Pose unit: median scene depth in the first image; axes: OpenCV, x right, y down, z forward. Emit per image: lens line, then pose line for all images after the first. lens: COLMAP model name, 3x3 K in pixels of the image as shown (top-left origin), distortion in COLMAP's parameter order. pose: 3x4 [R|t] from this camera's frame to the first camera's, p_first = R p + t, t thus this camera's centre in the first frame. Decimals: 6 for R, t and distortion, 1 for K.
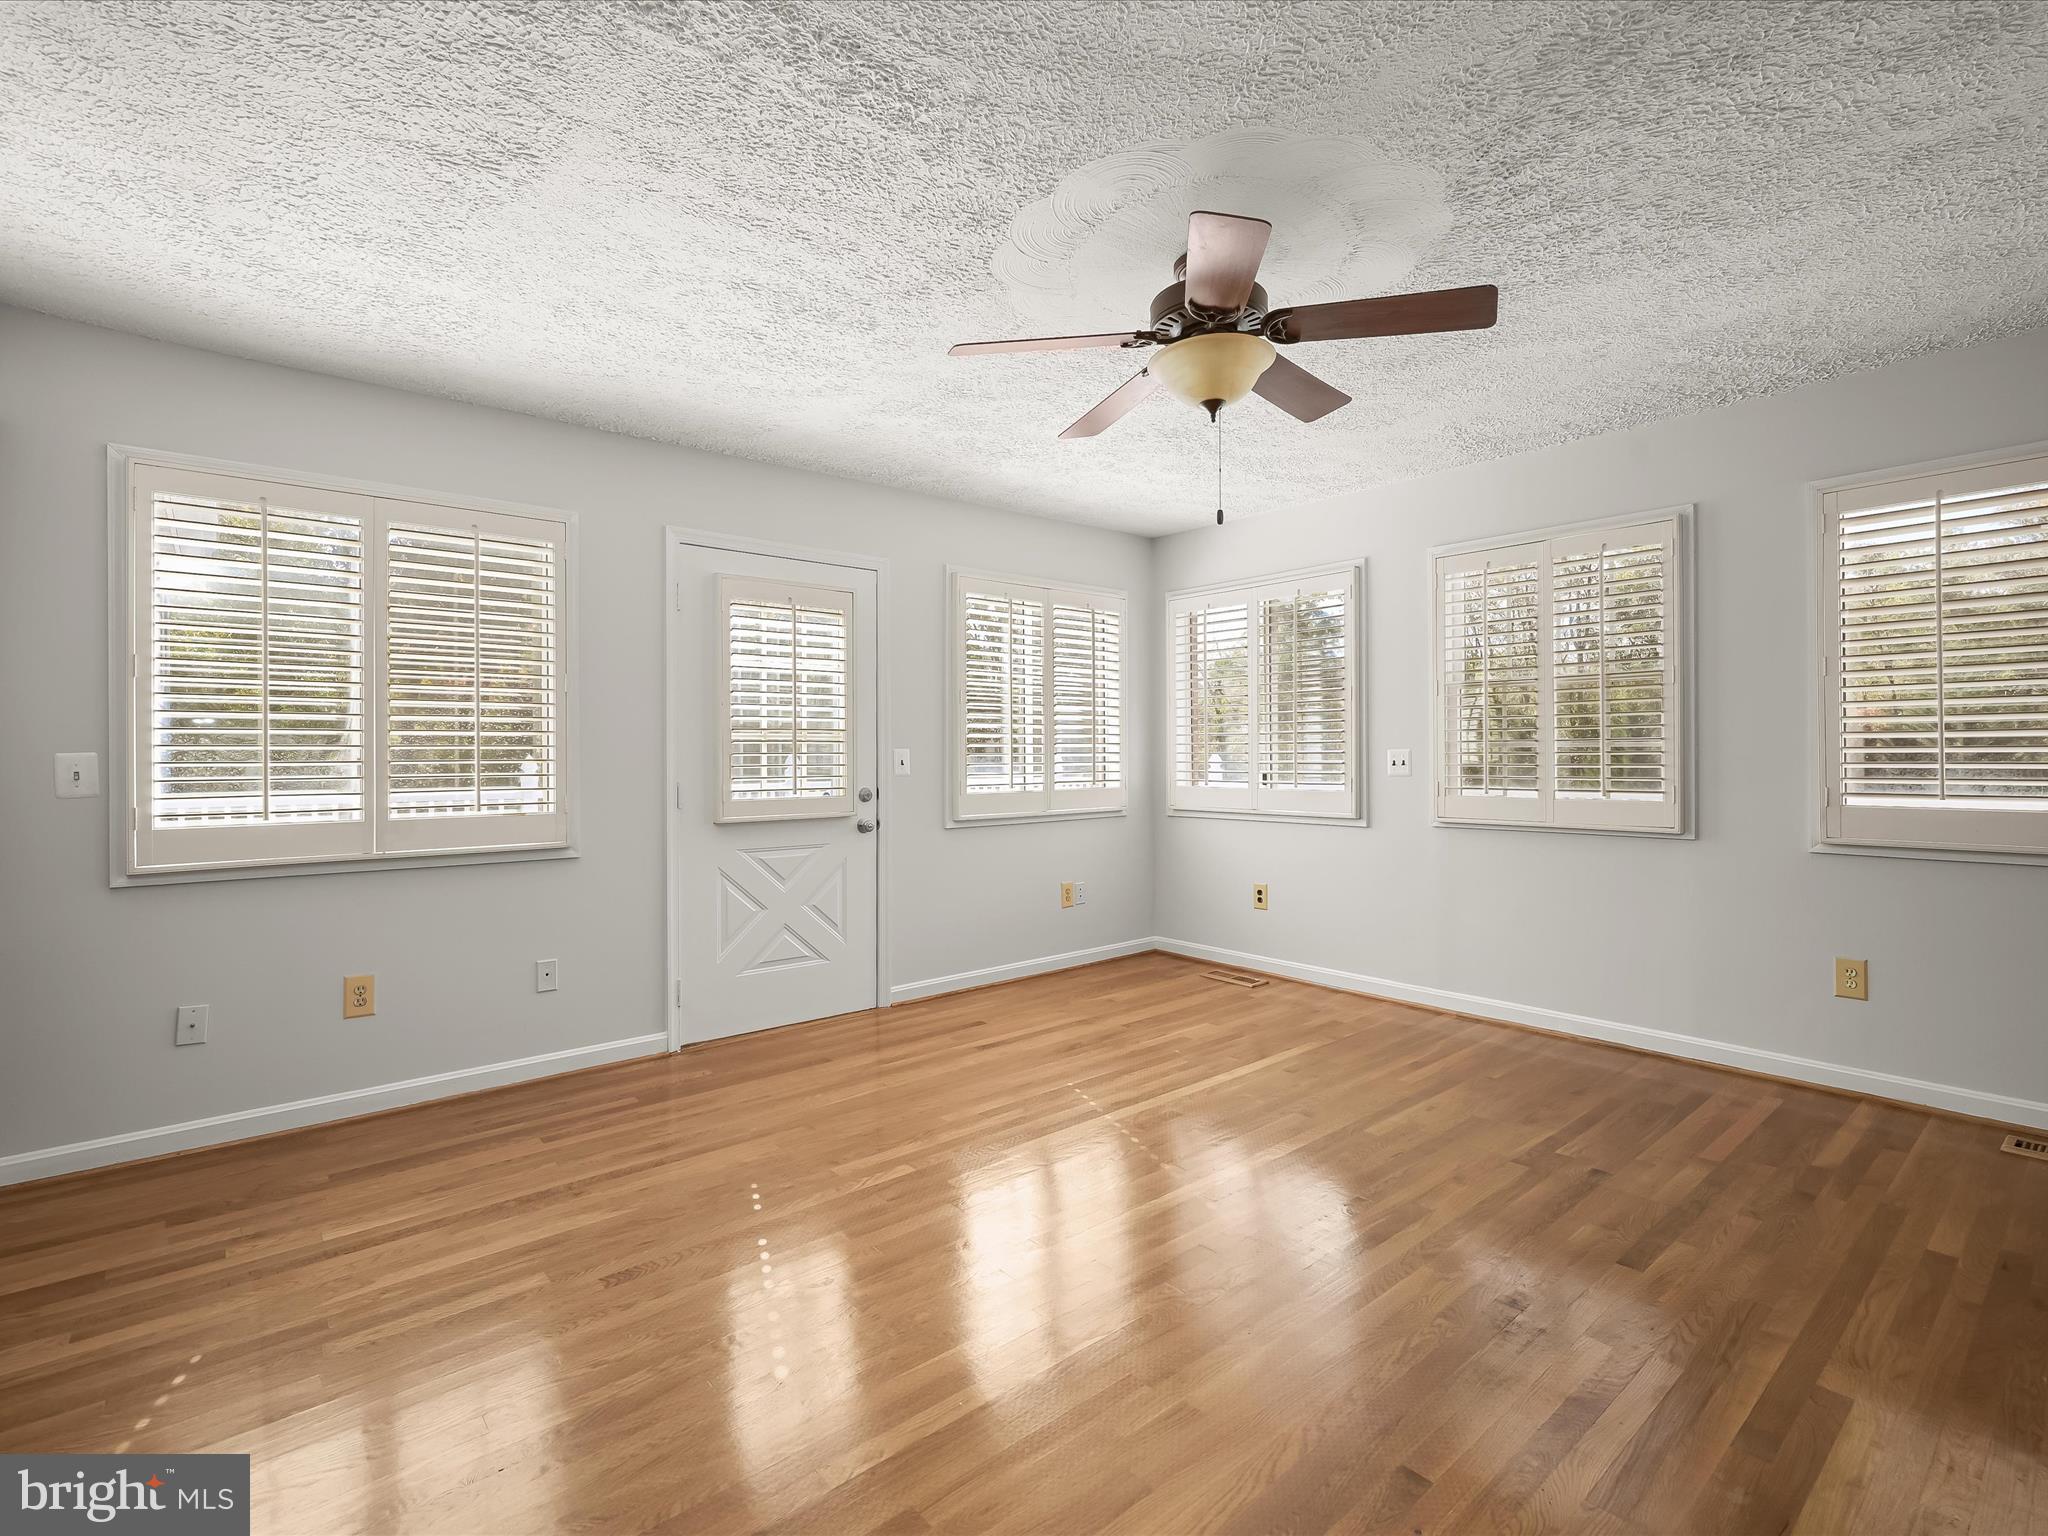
lens RADIAL K [[970.8, 0, 994.2], [0, 970.8, 769.4], [0, 0, 1]] dist [-0.002239, 0.000396]
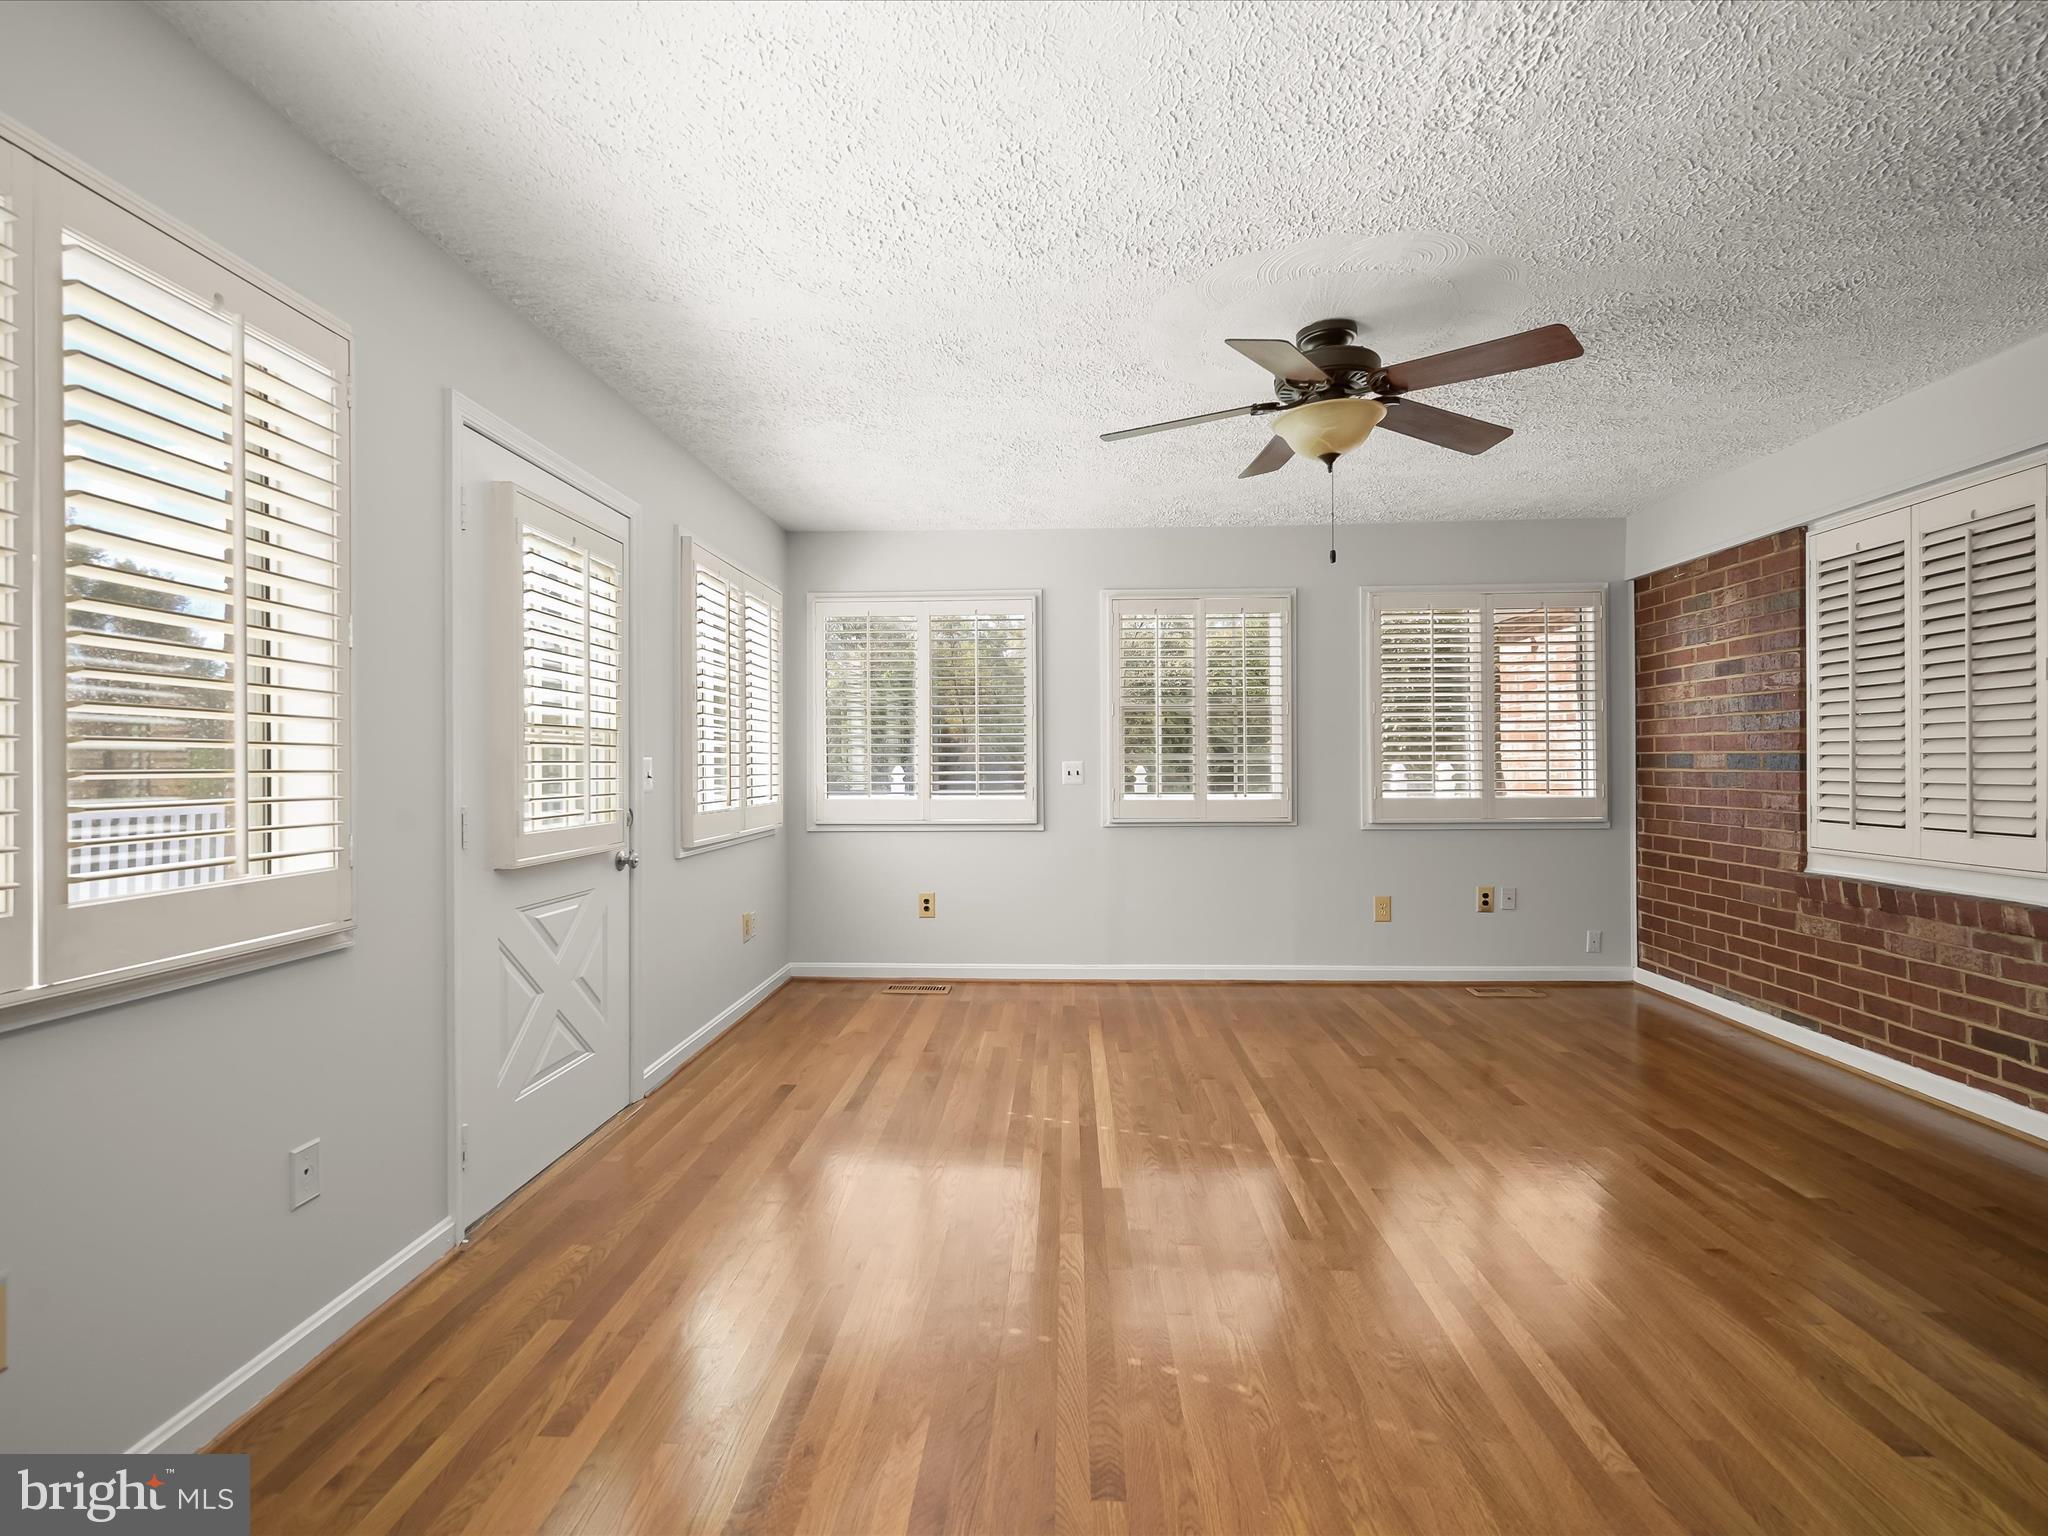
lens RADIAL K [[970.0, 0, 1021.5], [0, 970.0, 787.6], [0, 0, 1]] dist [-0.000833, 0.000192]
pose [[0.668979, -0.015581, 0.743118, -0.543849], [0.012982, 0.999873, 0.009278, -0.001124], [-0.743168, 0.003440, 0.669096, 0.318845]]
